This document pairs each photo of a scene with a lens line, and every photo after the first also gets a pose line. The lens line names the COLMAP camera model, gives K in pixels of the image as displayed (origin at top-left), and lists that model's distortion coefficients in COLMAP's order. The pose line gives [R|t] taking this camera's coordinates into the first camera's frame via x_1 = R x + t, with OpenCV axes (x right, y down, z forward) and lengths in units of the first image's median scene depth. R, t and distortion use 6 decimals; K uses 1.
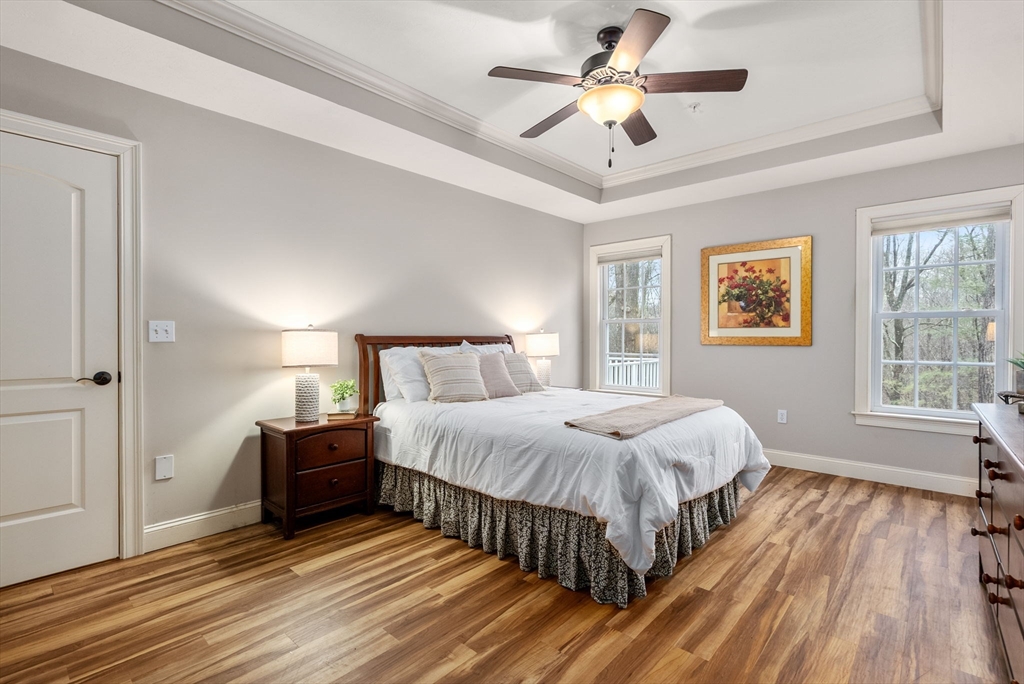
lens RADIAL K [[467.5, 0, 512.8], [0, 467.5, 344.9], [0, 0, 1]] dist [-0.007615, 0.002108]
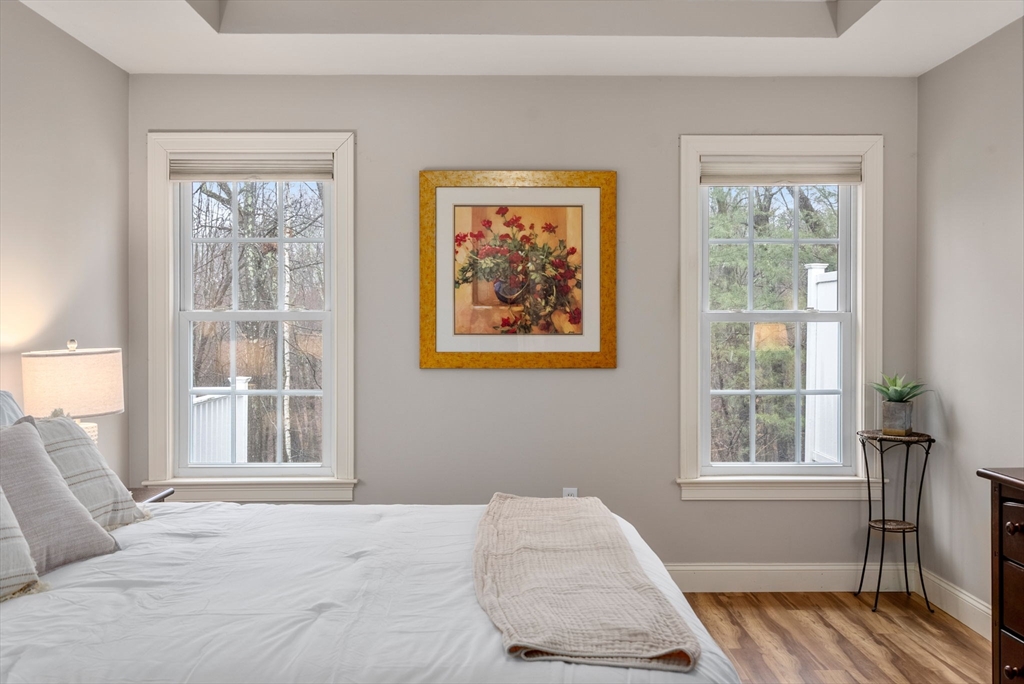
lens RADIAL K [[898.5, 0, 512.5], [0, 898.5, 332.9], [0, 0, 1]] dist [-0.000434, -0.004853]
pose [[0.736690, -0.002101, 0.676228, -0.168783], [0.013024, 0.999854, -0.011082, -0.028114], [-0.676106, 0.016971, 0.736609, 0.270782]]
